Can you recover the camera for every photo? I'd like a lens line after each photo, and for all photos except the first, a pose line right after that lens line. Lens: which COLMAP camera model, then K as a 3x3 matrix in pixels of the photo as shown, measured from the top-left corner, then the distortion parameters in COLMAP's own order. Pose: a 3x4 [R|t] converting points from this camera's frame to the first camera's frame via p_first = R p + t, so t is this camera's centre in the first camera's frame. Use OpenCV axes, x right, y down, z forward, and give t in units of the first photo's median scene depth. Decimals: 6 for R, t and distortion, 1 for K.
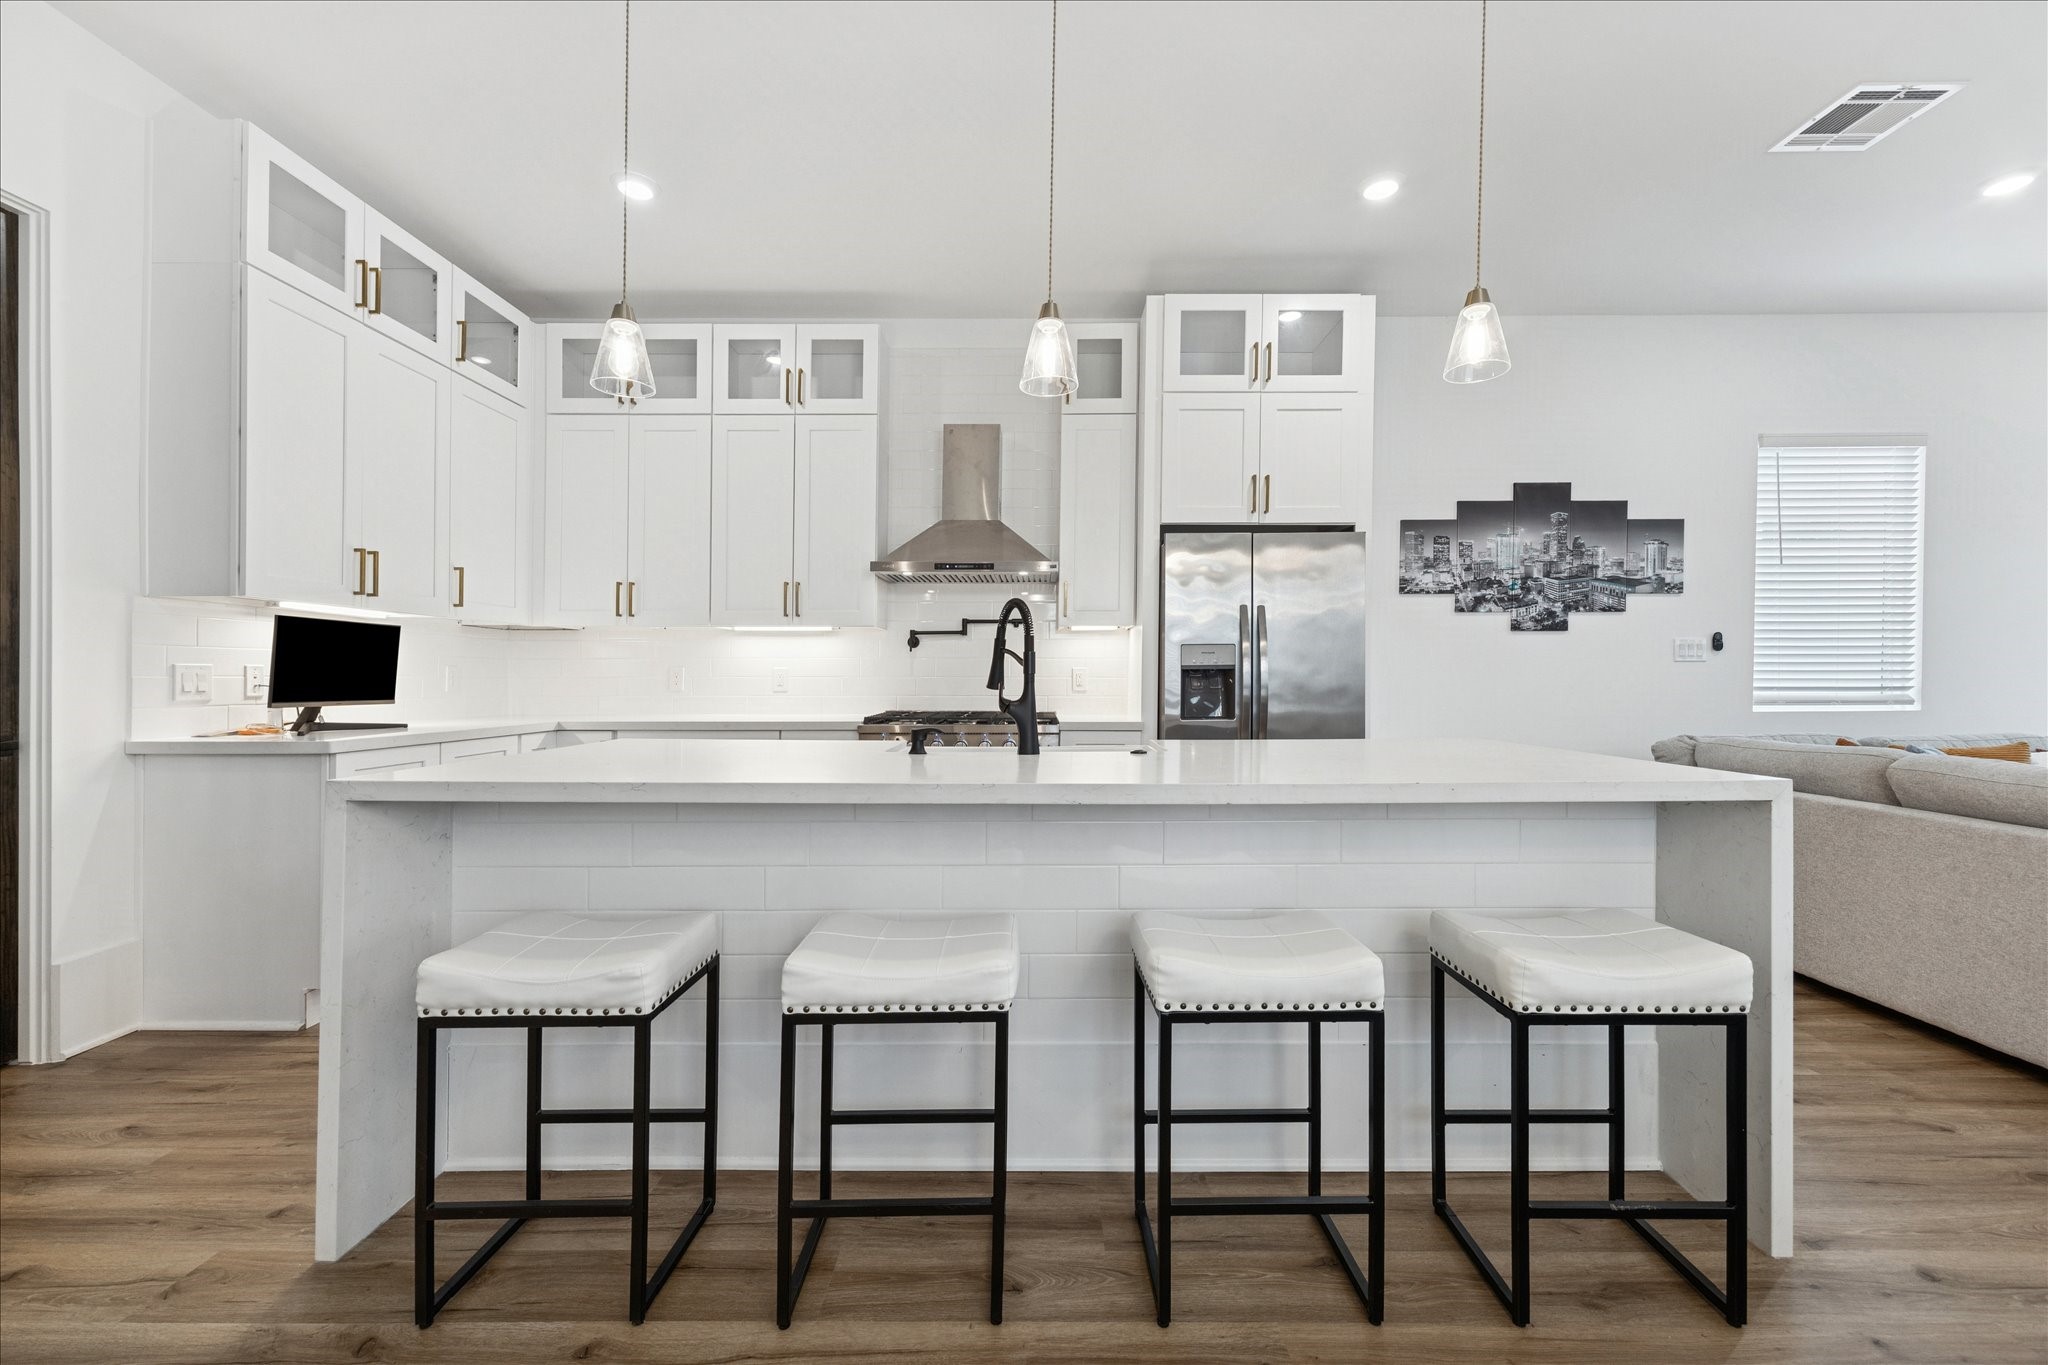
lens RADIAL K [[816.5, 0, 1067.3], [0, 816.5, 677.7], [0, 0, 1]] dist [0.007879, -0.000530]
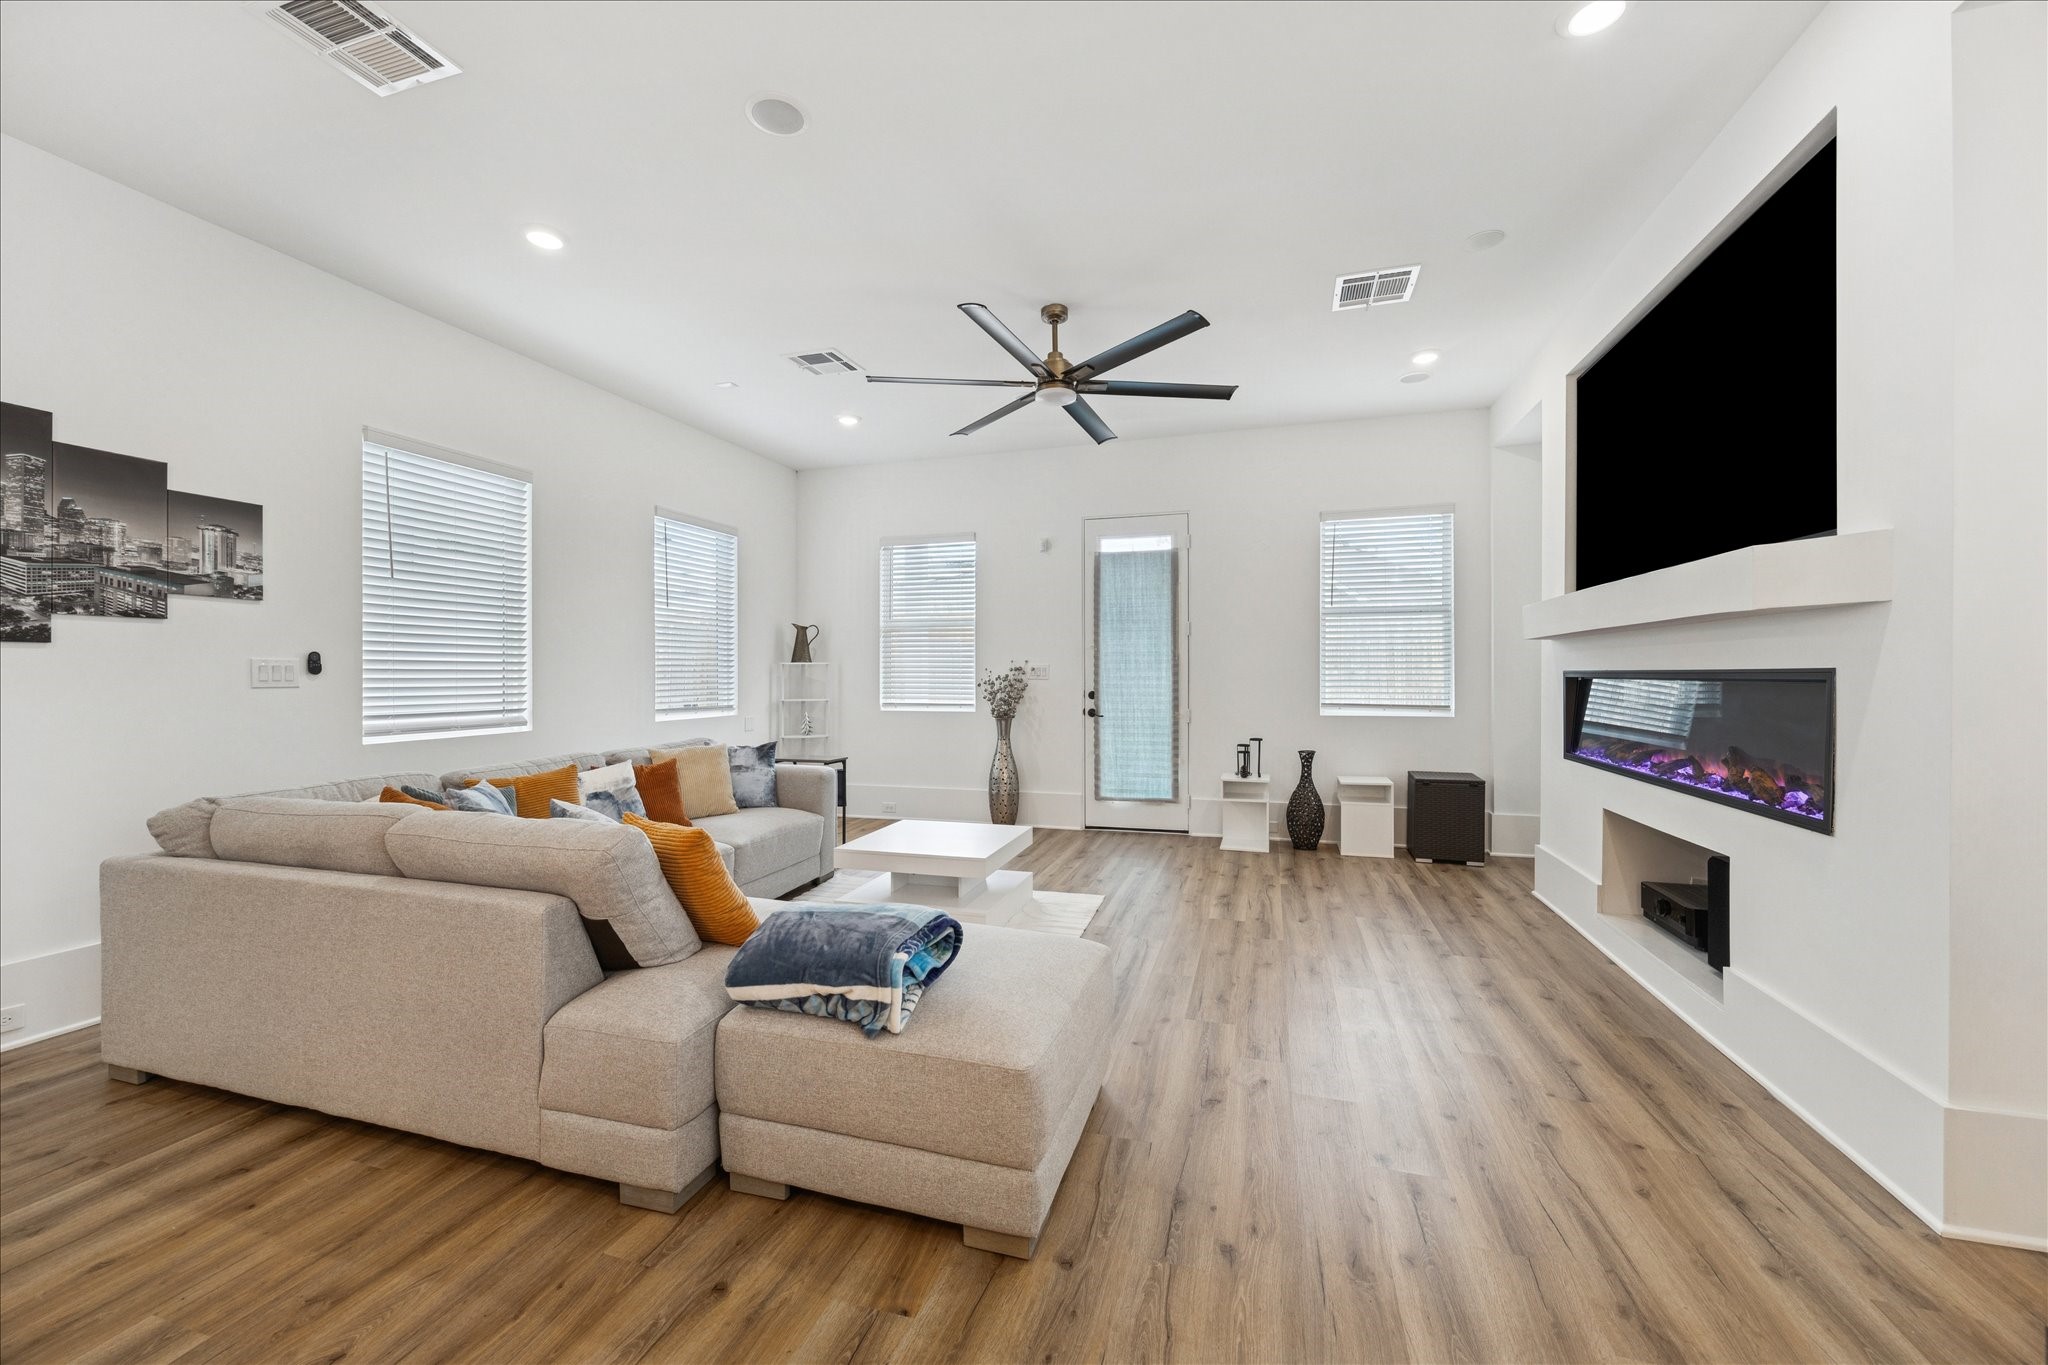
lens RADIAL K [[816.5, 0, 1026.4], [0, 816.5, 682.5], [0, 0, 1]] dist [0.007879, -0.000530]
pose [[0.296644, -0.006646, 0.954965, 0.220485], [0.009366, 0.999948, 0.004050, -0.021405], [-0.954942, 0.007743, 0.296691, 0.075563]]
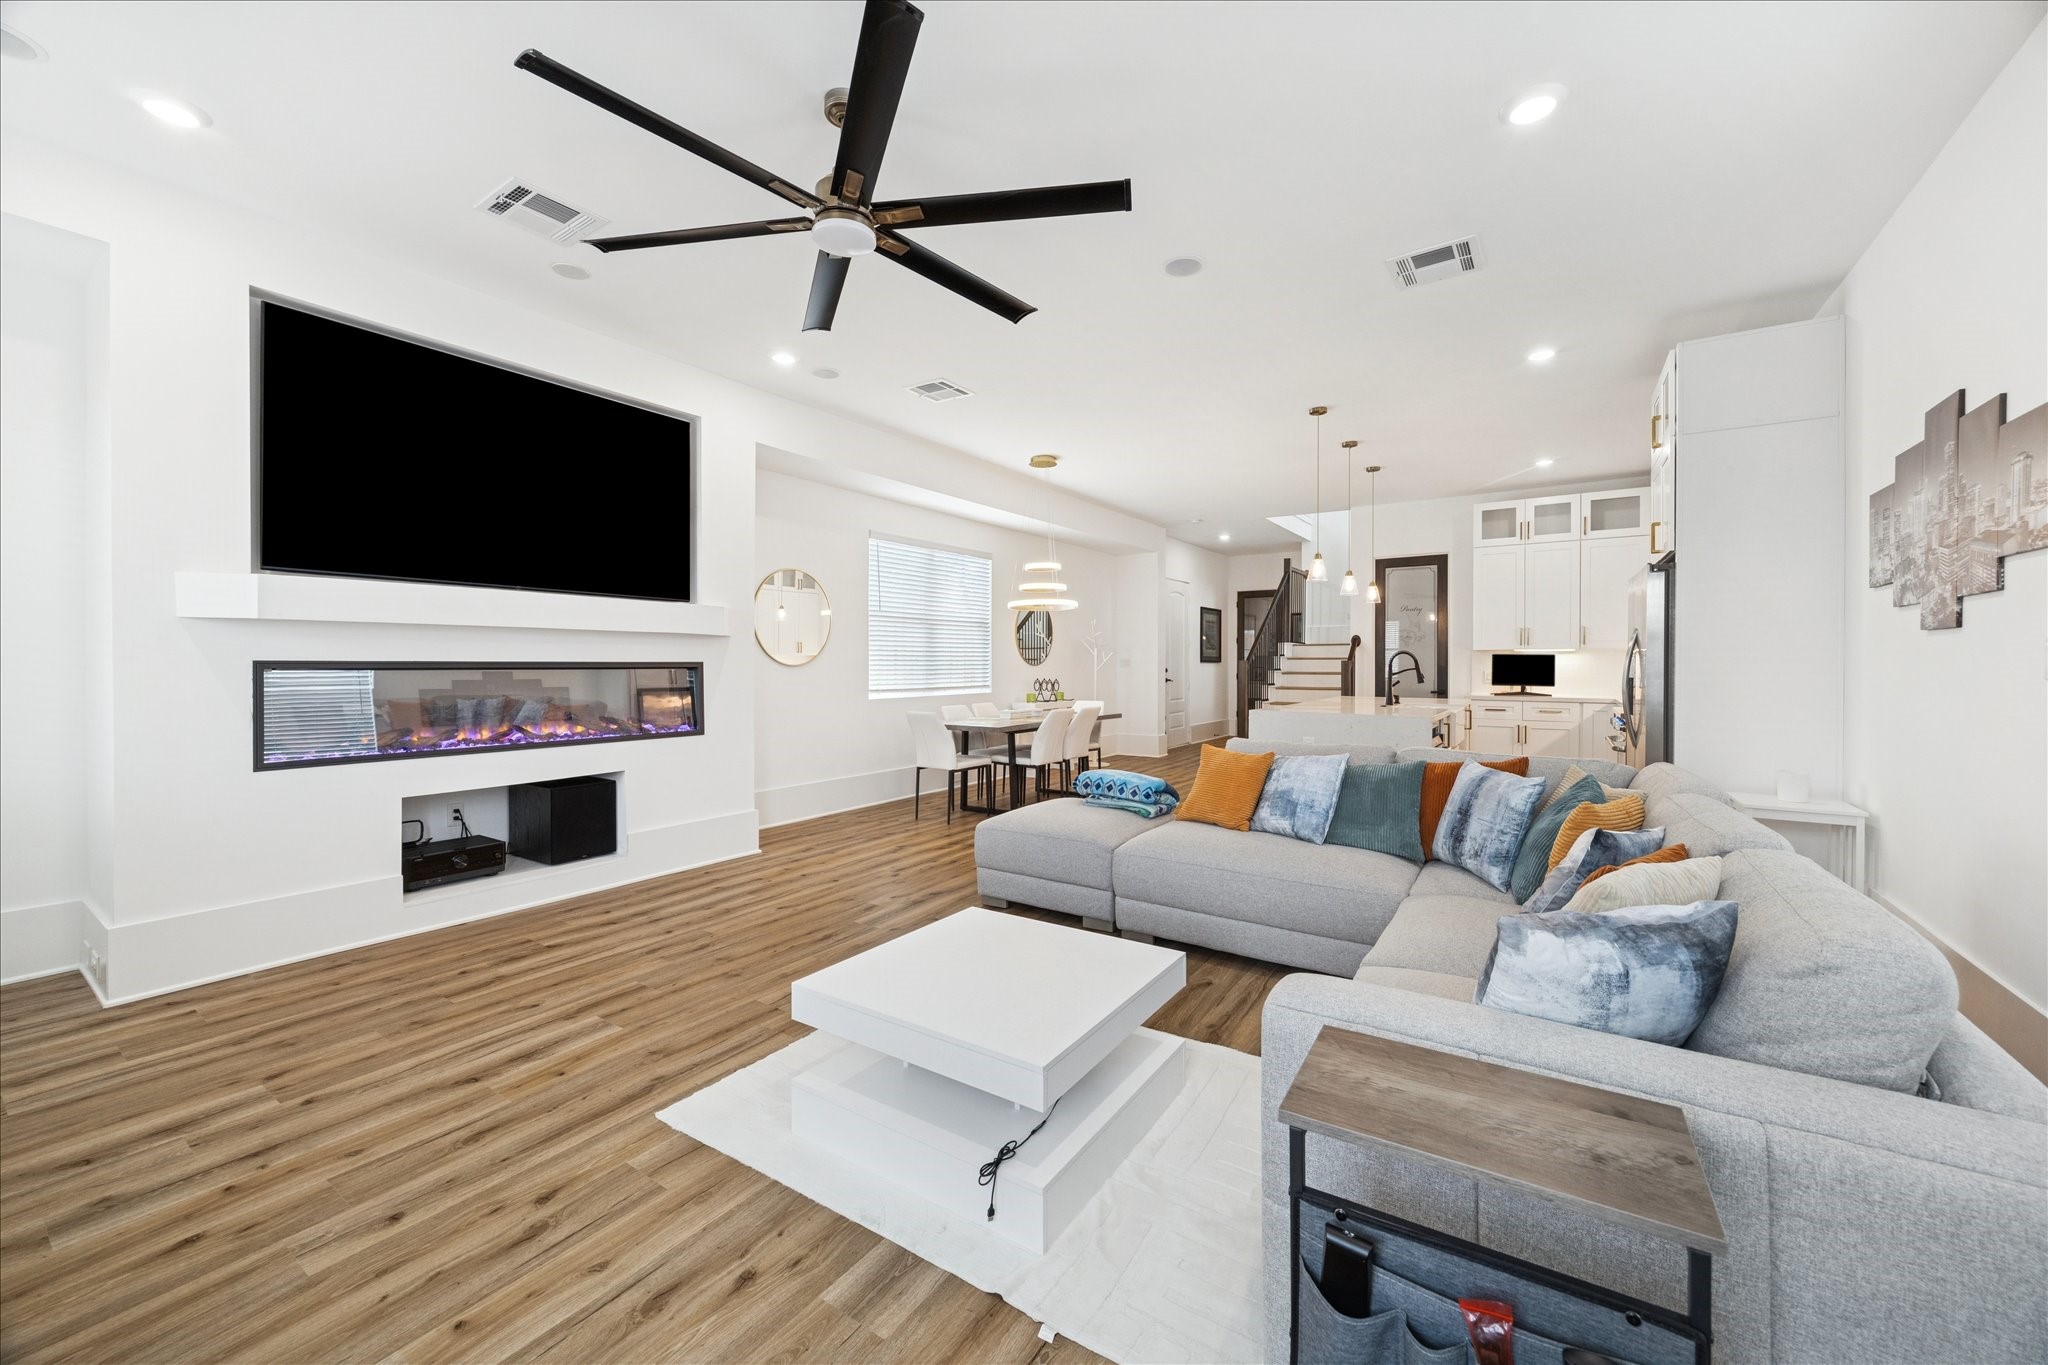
lens RADIAL K [[816.5, 0, 1023.2], [0, 816.5, 670.1], [0, 0, 1]] dist [0.007879, -0.000530]
pose [[-0.548259, 0.006614, -0.836282, 1.202215], [-0.000146, 0.999968, 0.008005, -0.021641], [0.836309, 0.004511, -0.548241, 0.580250]]
